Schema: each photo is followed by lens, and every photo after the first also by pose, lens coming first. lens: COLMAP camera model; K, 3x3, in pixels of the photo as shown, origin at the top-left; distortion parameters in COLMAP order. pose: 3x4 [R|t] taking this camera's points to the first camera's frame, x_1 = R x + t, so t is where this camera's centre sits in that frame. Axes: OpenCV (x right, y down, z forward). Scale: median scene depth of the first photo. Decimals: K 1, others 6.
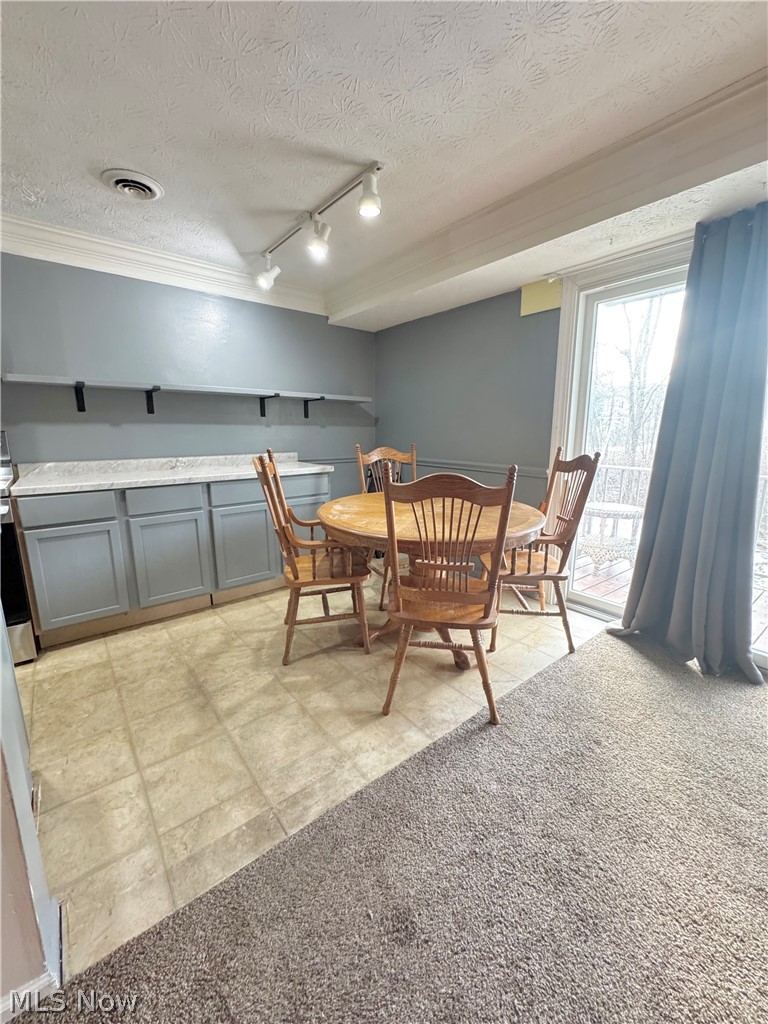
lens RADIAL K [[411.2, 0, 387.1], [0, 411.2, 510.7], [0, 0, 1]] dist [-0.003150, 0.000722]
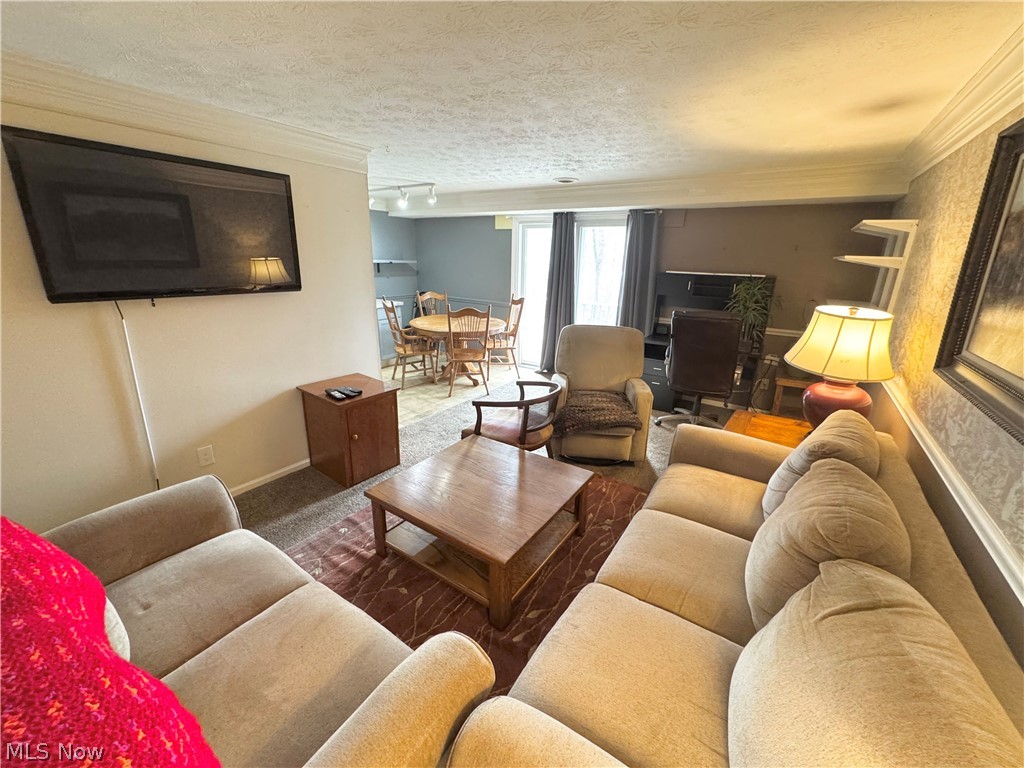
lens RADIAL K [[411.2, 0, 513.5], [0, 411.2, 384.2], [0, 0, 1]] dist [-0.003150, 0.000722]
pose [[0.955313, -0.071054, 0.286930, -0.301713], [0.036974, 0.991780, 0.122498, 0.073060], [-0.293275, -0.106415, 0.950087, -1.365269]]
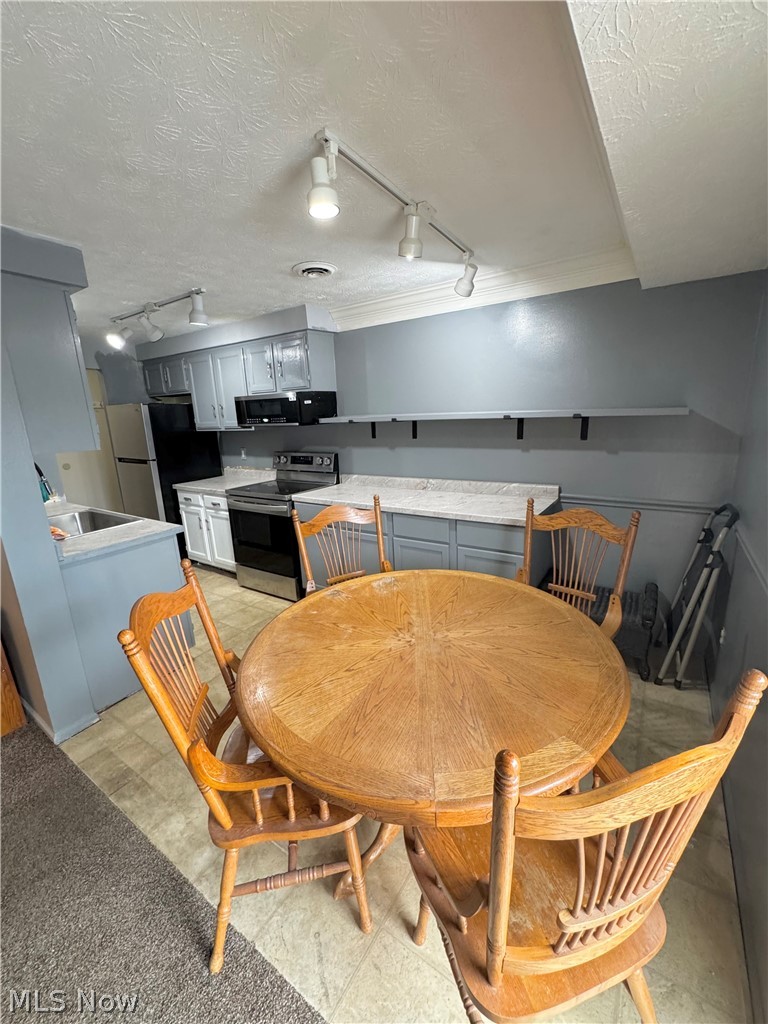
lens RADIAL K [[411.2, 0, 386.2], [0, 411.2, 511.7], [0, 0, 1]] dist [-0.003150, 0.000722]
pose [[0.301161, 0.213016, -0.929476, 0.629962], [-0.141528, 0.973919, 0.177345, -0.298215], [0.943012, 0.078138, 0.323454, 0.752093]]
